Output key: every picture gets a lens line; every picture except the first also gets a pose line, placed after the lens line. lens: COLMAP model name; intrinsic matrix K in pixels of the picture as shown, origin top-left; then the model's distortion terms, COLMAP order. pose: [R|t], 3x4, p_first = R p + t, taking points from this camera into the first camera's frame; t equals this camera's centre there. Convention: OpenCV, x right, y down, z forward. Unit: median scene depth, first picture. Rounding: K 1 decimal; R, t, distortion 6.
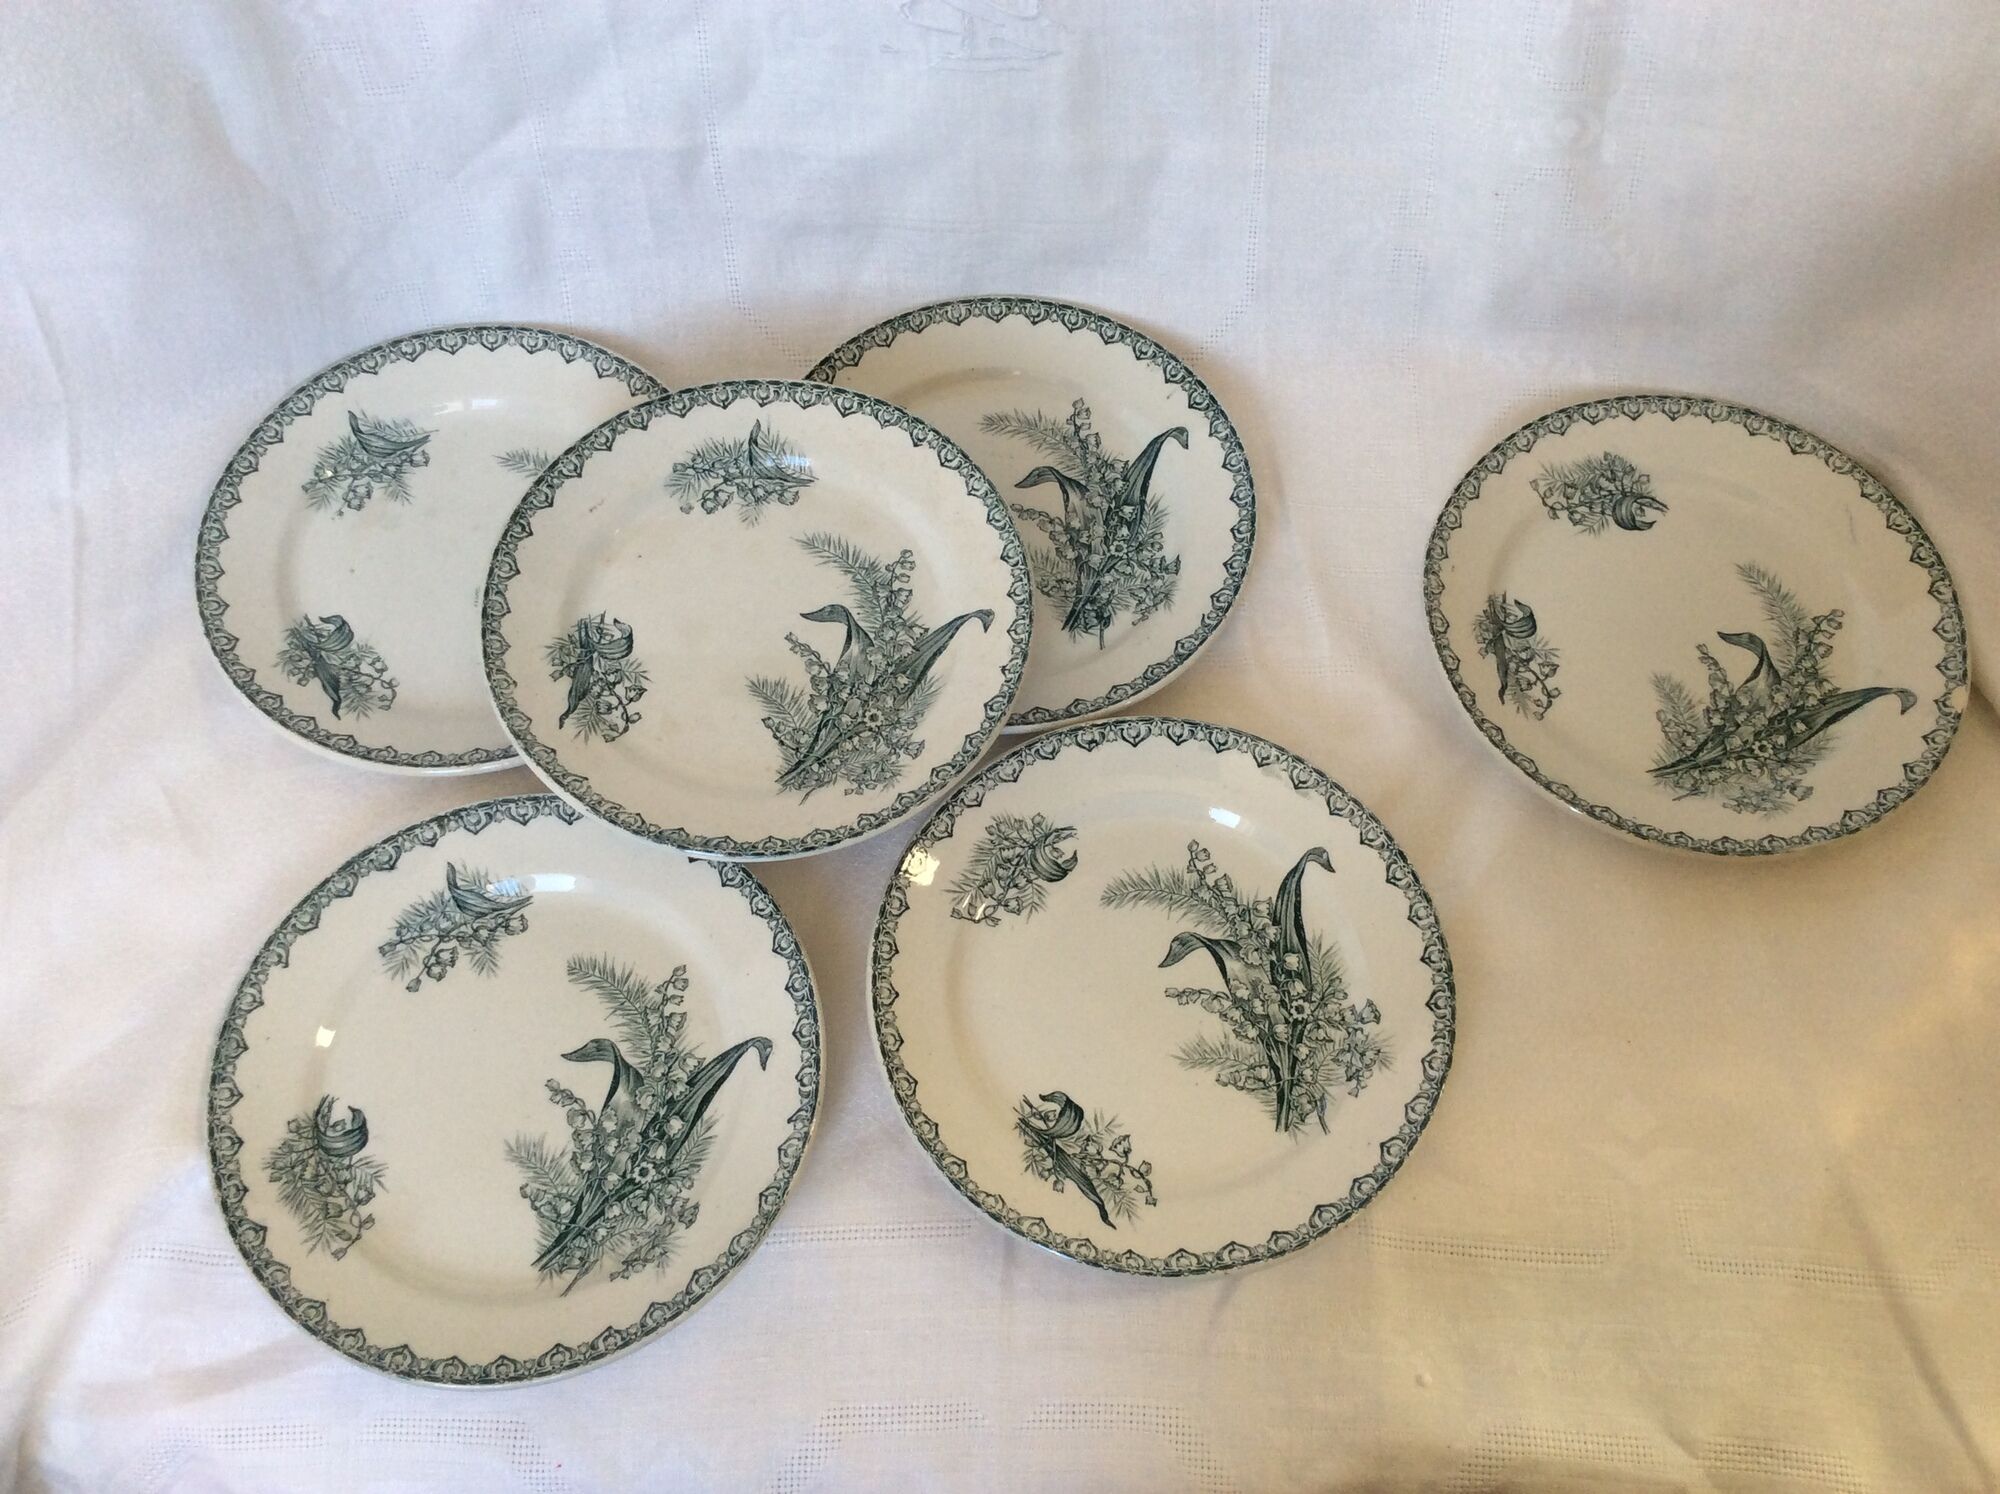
lens RADIAL K [[1822.0, 0, 1015.2], [0, 1822.0, 725.8], [0, 0, 1]] dist [0.131359, -0.302415]
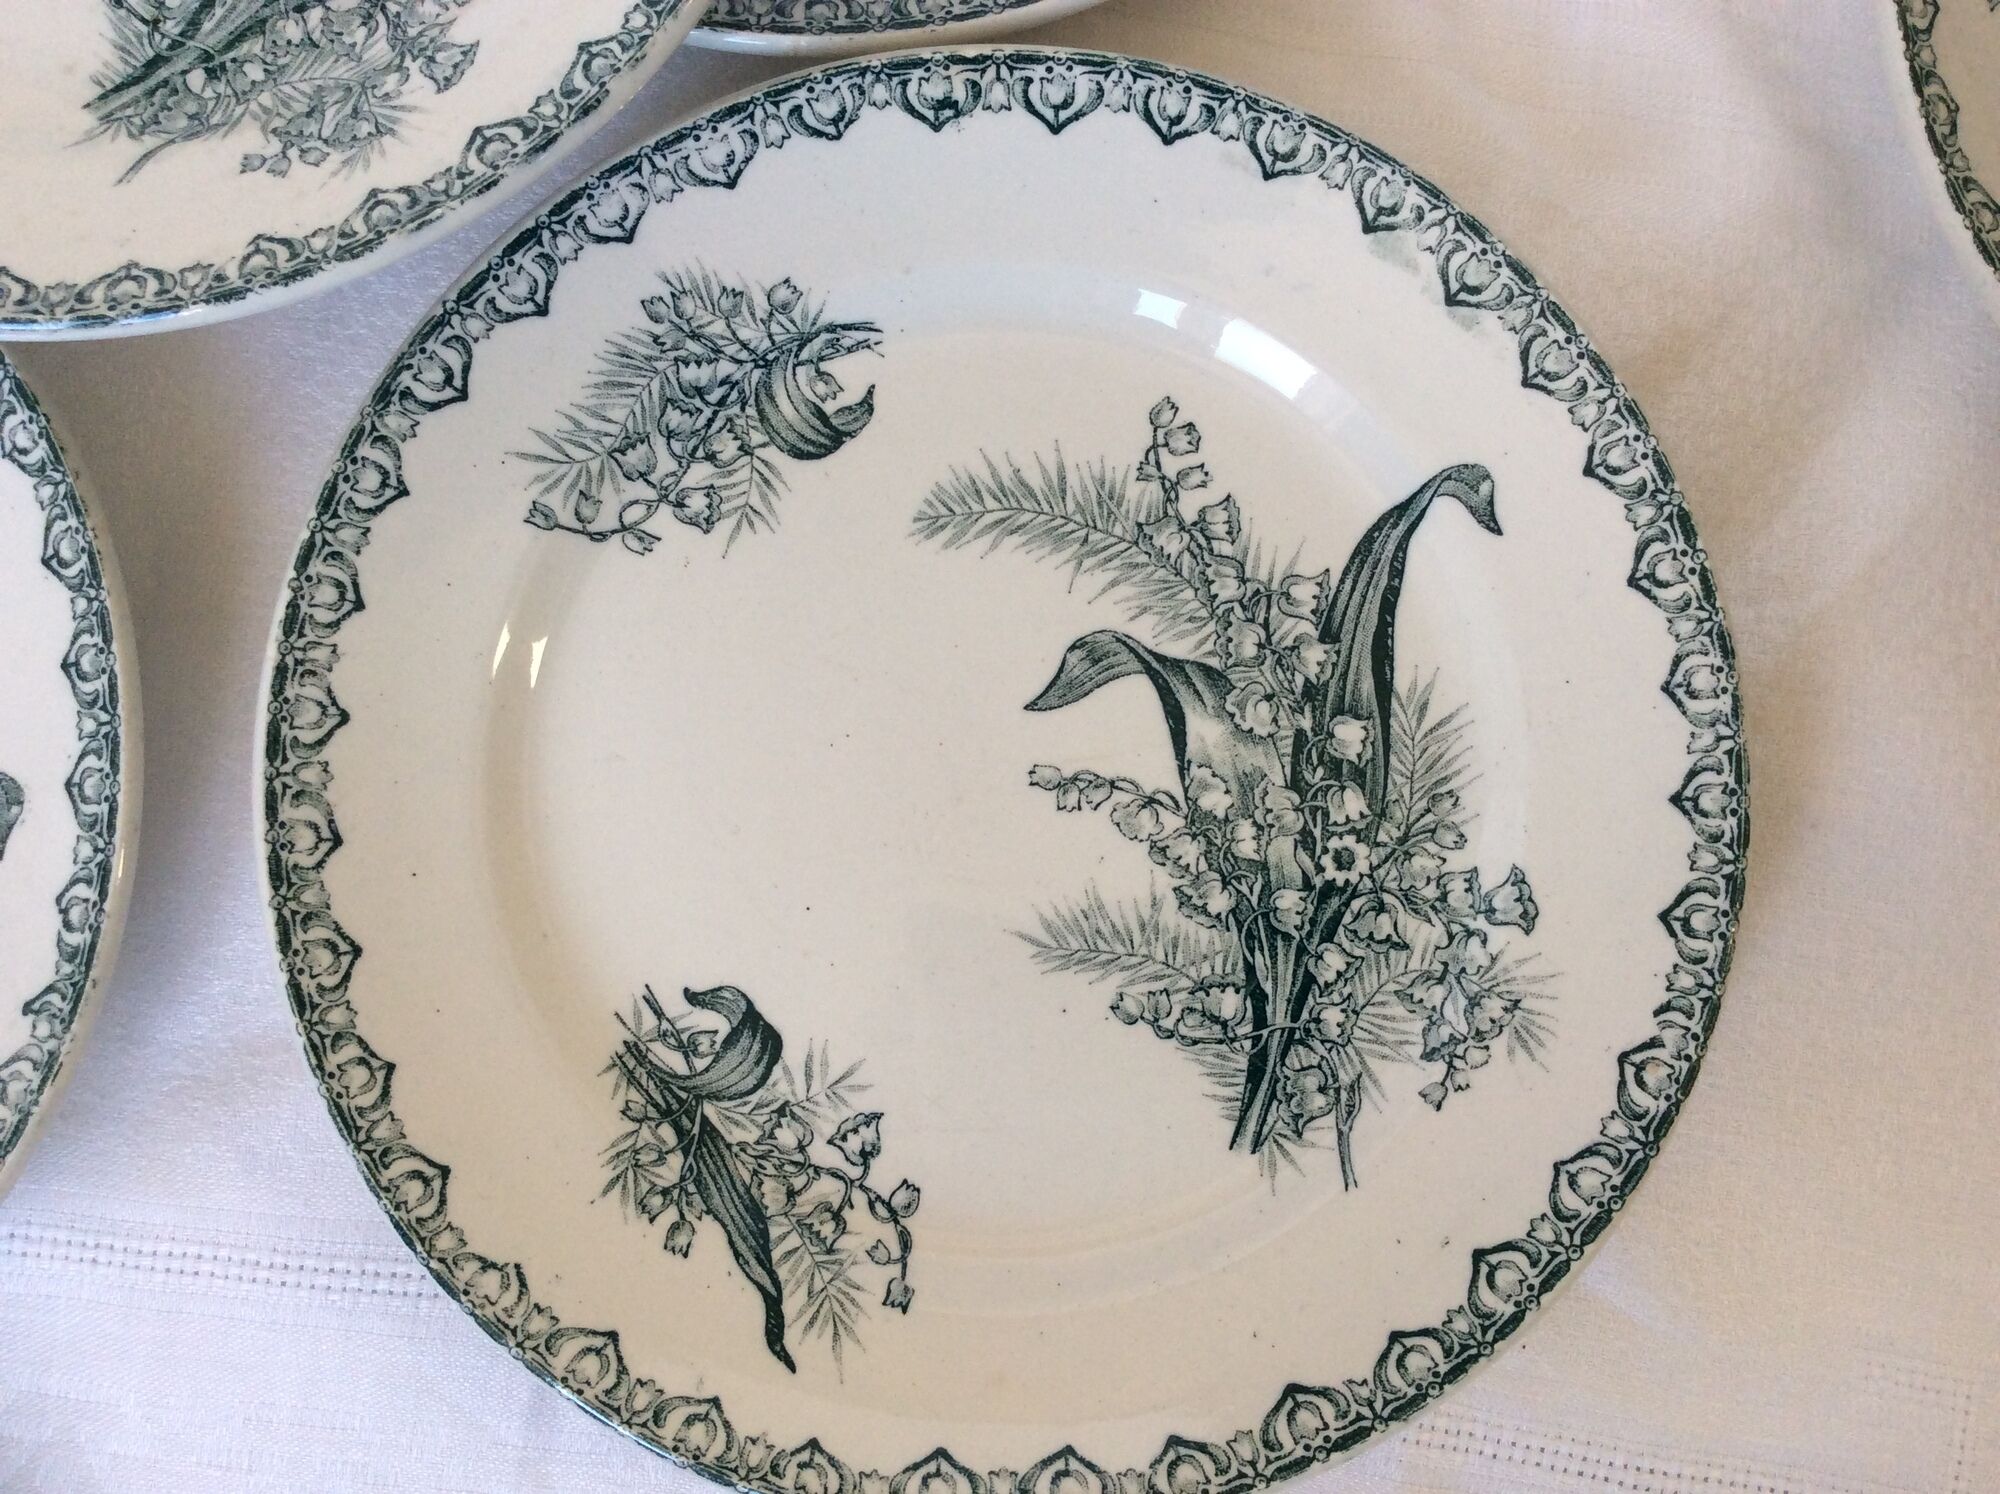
lens RADIAL K [[1822.0, 0, 1015.2], [0, 1822.0, 725.8], [0, 0, 1]] dist [0.131359, -0.302415]
pose [[0.990676, 0.136109, -0.005982, 0.080100], [-0.124194, 0.920260, 0.371076, -0.017088], [0.056011, -0.366873, 0.928583, 0.622579]]
